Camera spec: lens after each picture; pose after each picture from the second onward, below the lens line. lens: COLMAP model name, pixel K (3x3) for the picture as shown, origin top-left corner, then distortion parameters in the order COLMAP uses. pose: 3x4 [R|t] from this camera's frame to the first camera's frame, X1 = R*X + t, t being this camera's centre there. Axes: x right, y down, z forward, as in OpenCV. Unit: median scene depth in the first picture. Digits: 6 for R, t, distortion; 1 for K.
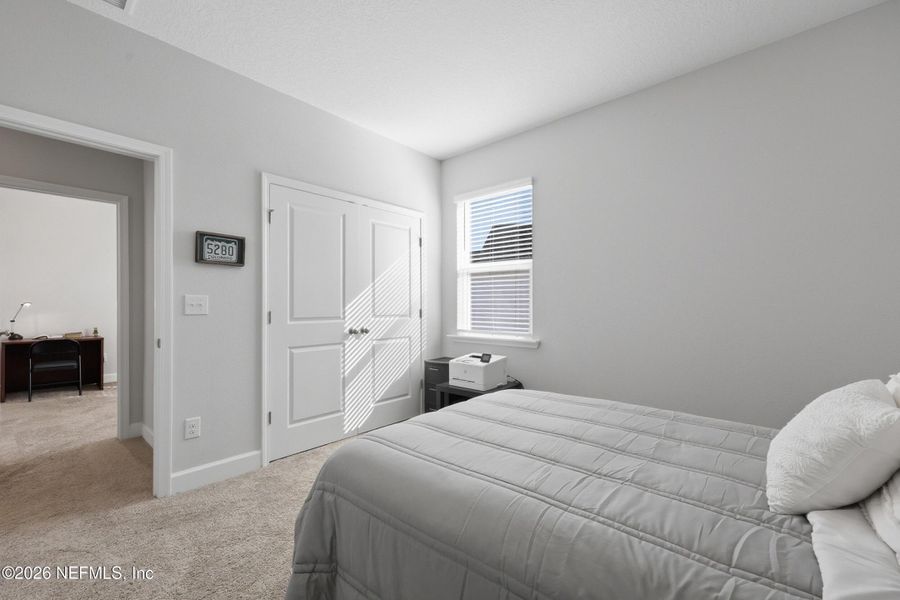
lens RADIAL K [[362.8, 0, 447.5], [0, 362.8, 300.0], [0, 0, 1]] dist [-0.000196, -0.000030]
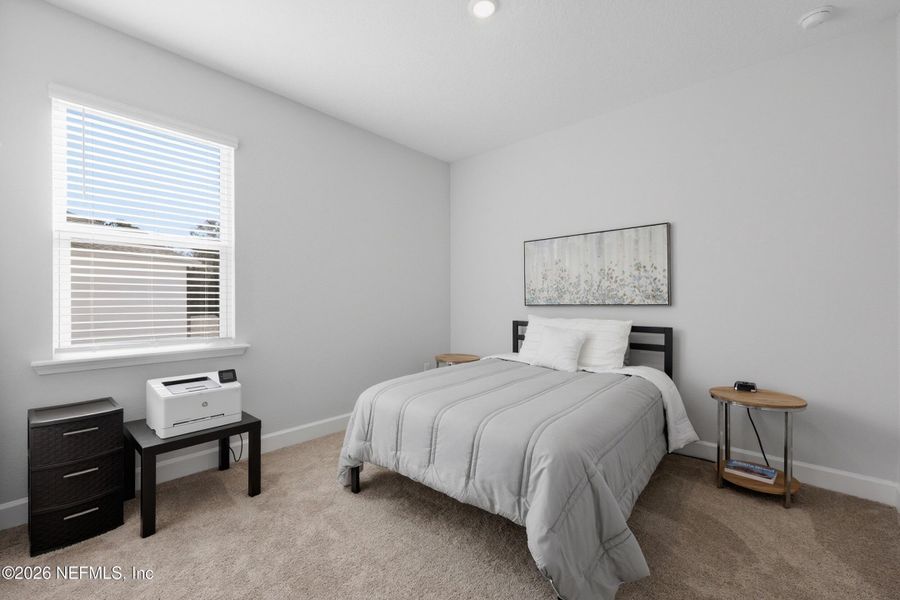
lens RADIAL K [[362.8, 0, 447.5], [0, 362.8, 300.0], [0, 0, 1]] dist [-0.000196, -0.000030]
pose [[0.052682, 0.006409, 0.998591, -0.471879], [-0.015509, 0.999864, -0.005599, 0.007633], [-0.998491, -0.015192, 0.052775, 0.444415]]
